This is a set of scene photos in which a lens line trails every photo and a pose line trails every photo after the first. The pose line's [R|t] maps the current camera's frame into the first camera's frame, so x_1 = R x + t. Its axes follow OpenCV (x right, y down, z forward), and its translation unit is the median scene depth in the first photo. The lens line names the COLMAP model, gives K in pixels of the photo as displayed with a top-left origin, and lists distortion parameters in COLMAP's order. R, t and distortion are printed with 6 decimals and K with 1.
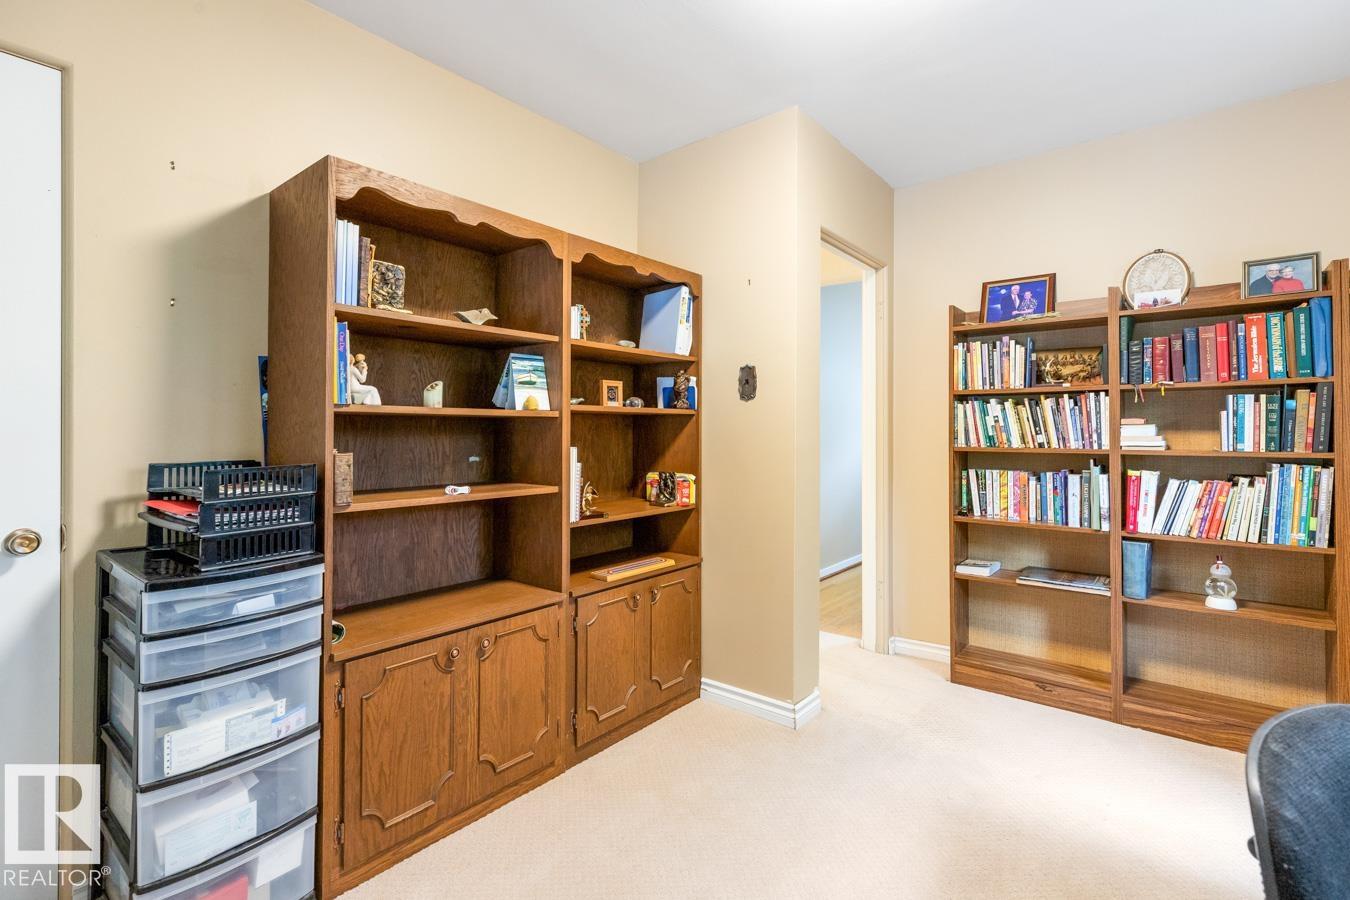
lens RADIAL K [[618.1, 0, 696.3], [0, 618.1, 420.7], [0, 0, 1]] dist [0.000201, 0.000005]
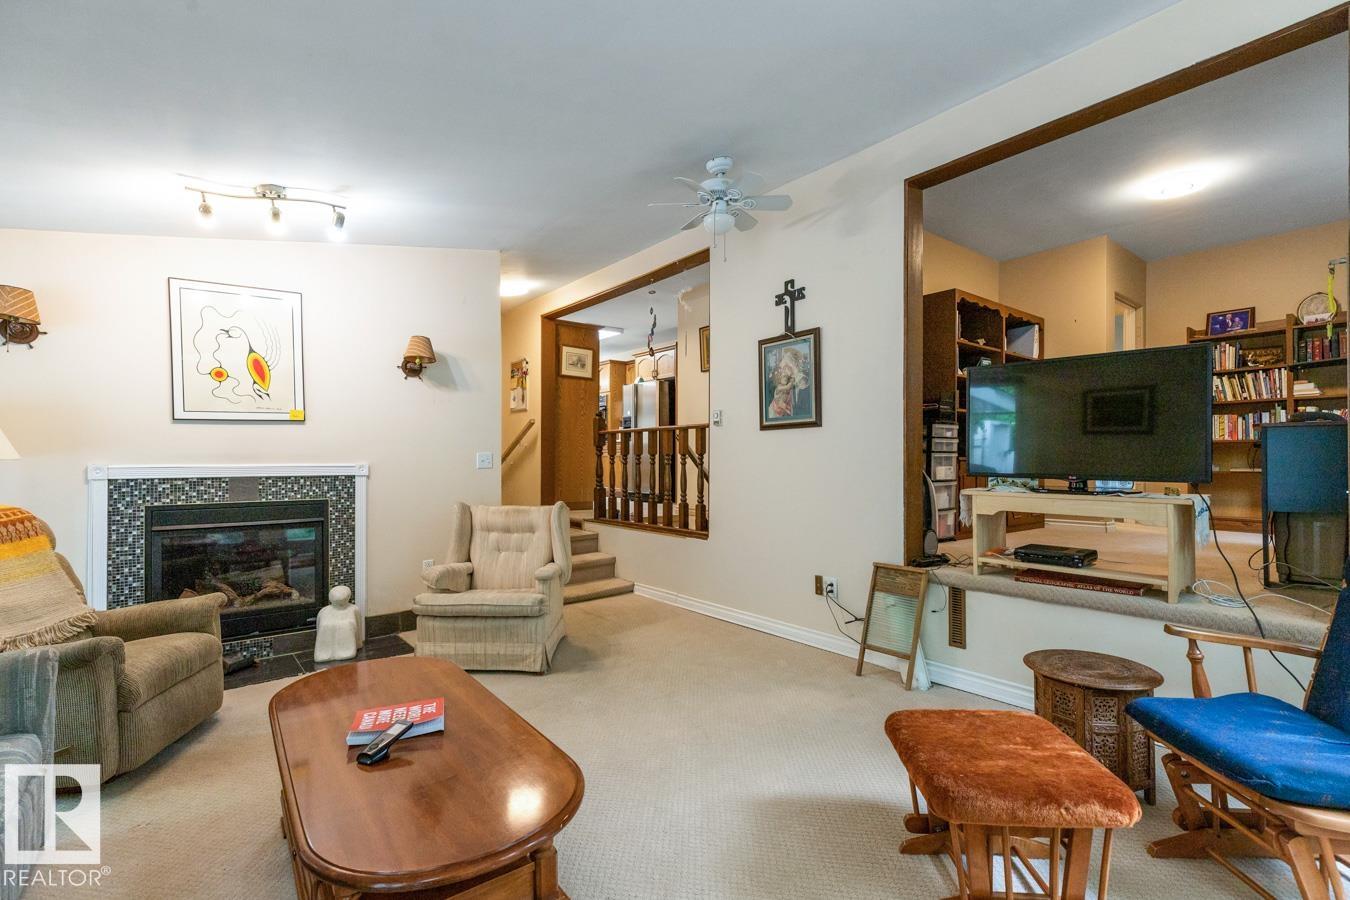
lens RADIAL K [[618.1, 0, 676.6], [0, 618.1, 454.0], [0, 0, 1]] dist [0.000201, 0.000005]
pose [[0.971743, -0.001910, -0.236035, -0.696796], [0.002381, 0.999996, 0.001712, 0.203740], [0.236031, -0.002226, 0.971743, -1.266234]]
